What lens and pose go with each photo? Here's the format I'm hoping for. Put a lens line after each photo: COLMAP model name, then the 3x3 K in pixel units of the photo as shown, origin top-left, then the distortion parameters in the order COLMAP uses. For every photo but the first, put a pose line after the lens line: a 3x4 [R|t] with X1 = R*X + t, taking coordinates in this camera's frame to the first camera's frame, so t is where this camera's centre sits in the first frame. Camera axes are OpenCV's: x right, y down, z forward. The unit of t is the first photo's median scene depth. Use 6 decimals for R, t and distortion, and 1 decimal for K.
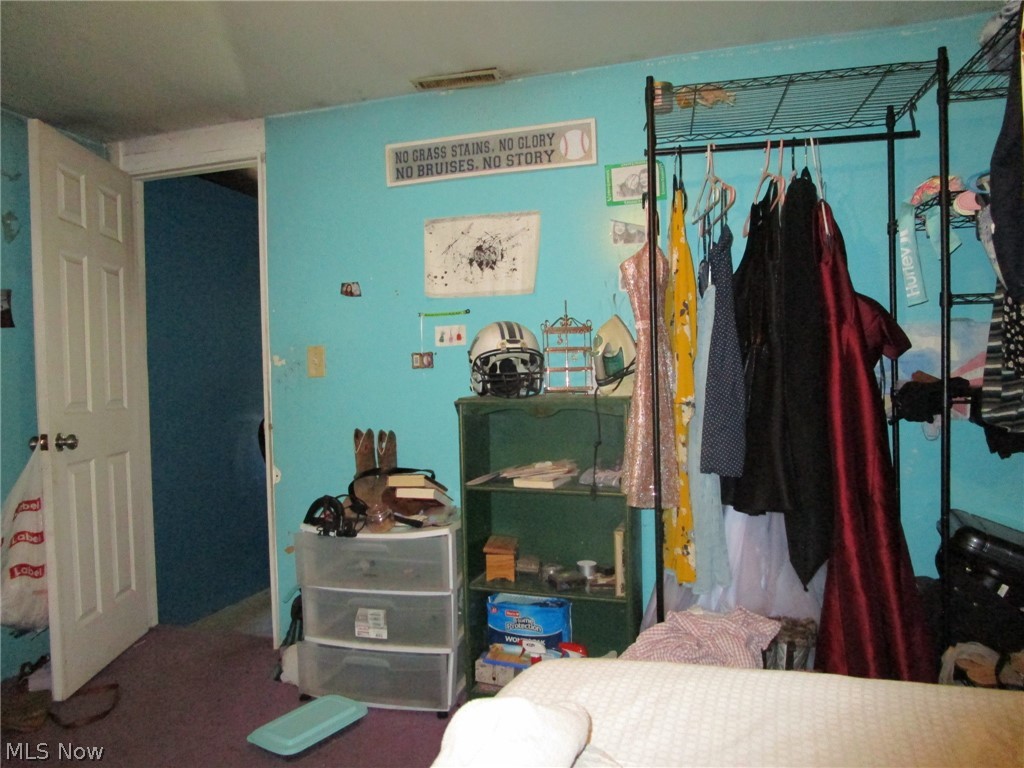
lens RADIAL K [[725.6, 0, 509.3], [0, 725.6, 388.7], [0, 0, 1]] dist [-0.036967, 0.012420]
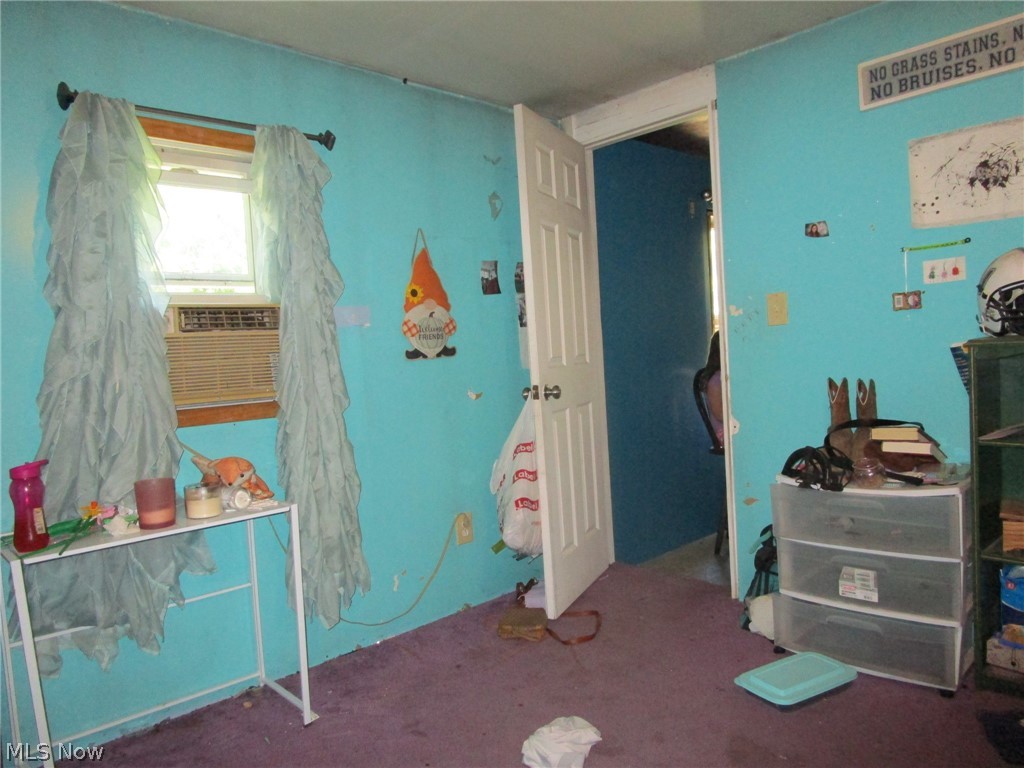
lens RADIAL K [[725.6, 0, 509.3], [0, 725.6, 388.7], [0, 0, 1]] dist [-0.036967, 0.012420]
pose [[0.871608, -0.003597, -0.490191, -0.120832], [0.031482, 0.998320, 0.048652, 0.011556], [0.489192, -0.057838, 0.870256, -0.018020]]
